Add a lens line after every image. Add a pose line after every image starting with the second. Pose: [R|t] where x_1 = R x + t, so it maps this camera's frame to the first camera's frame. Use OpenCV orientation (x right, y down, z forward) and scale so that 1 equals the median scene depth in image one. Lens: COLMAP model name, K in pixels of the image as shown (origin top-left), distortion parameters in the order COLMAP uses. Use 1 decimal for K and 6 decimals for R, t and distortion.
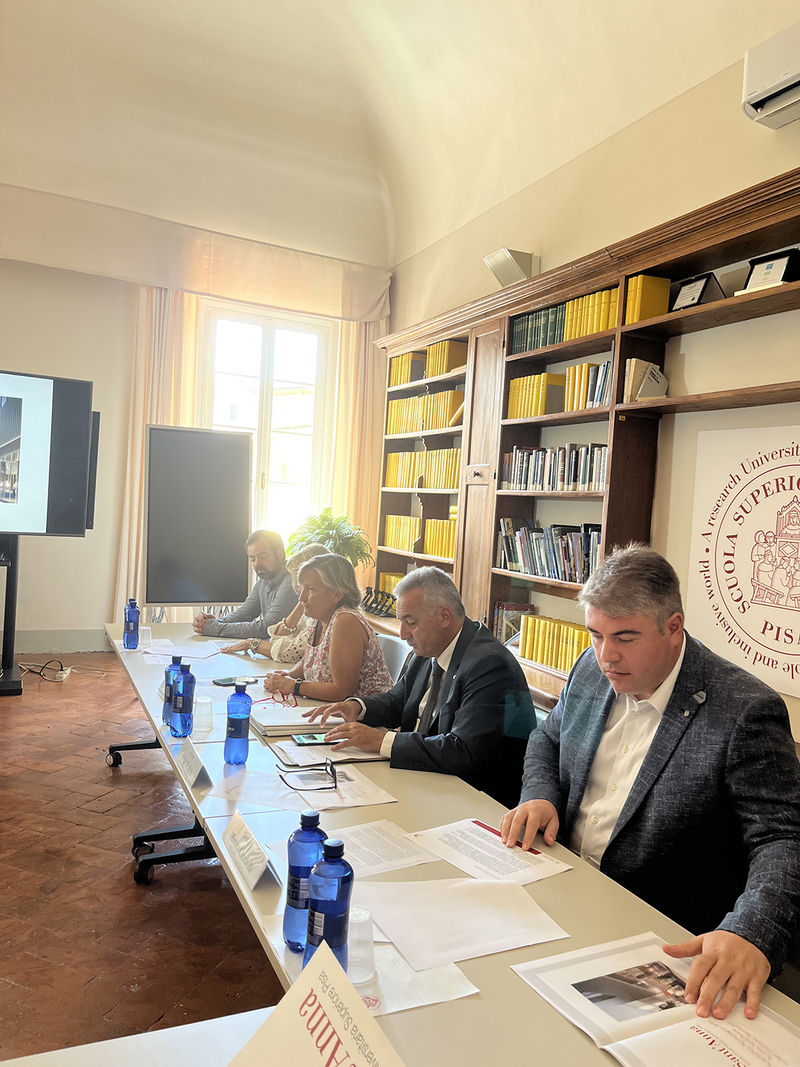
lens RADIAL K [[798.7, 0, 400.6], [0, 798.7, 535.9], [0, 0, 1]] dist [-0.000253, 0.000038]
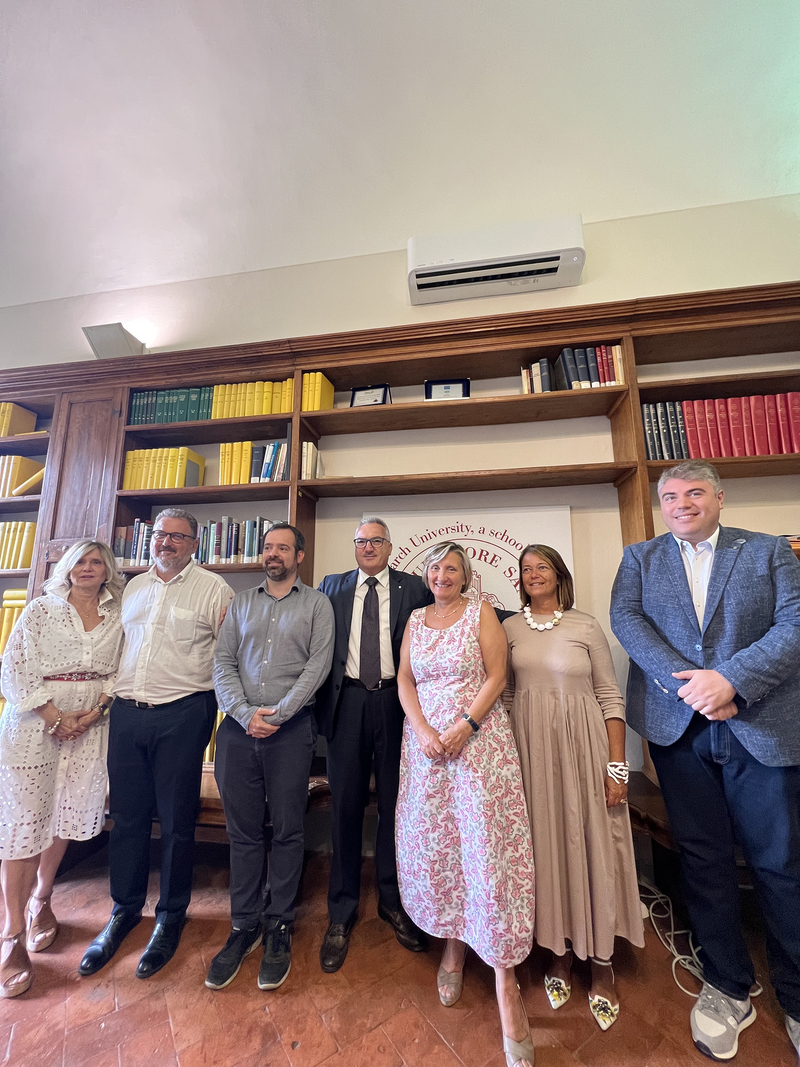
lens RADIAL K [[426.2, 0, 400.7], [0, 426.2, 535.4], [0, 0, 1]] dist [0.003611, 0.000255]
pose [[0.558569, 0.086158, 0.824971, -0.102486], [0.069704, 0.986197, -0.150191, 0.002142], [-0.826524, 0.141396, 0.544853, 0.534145]]
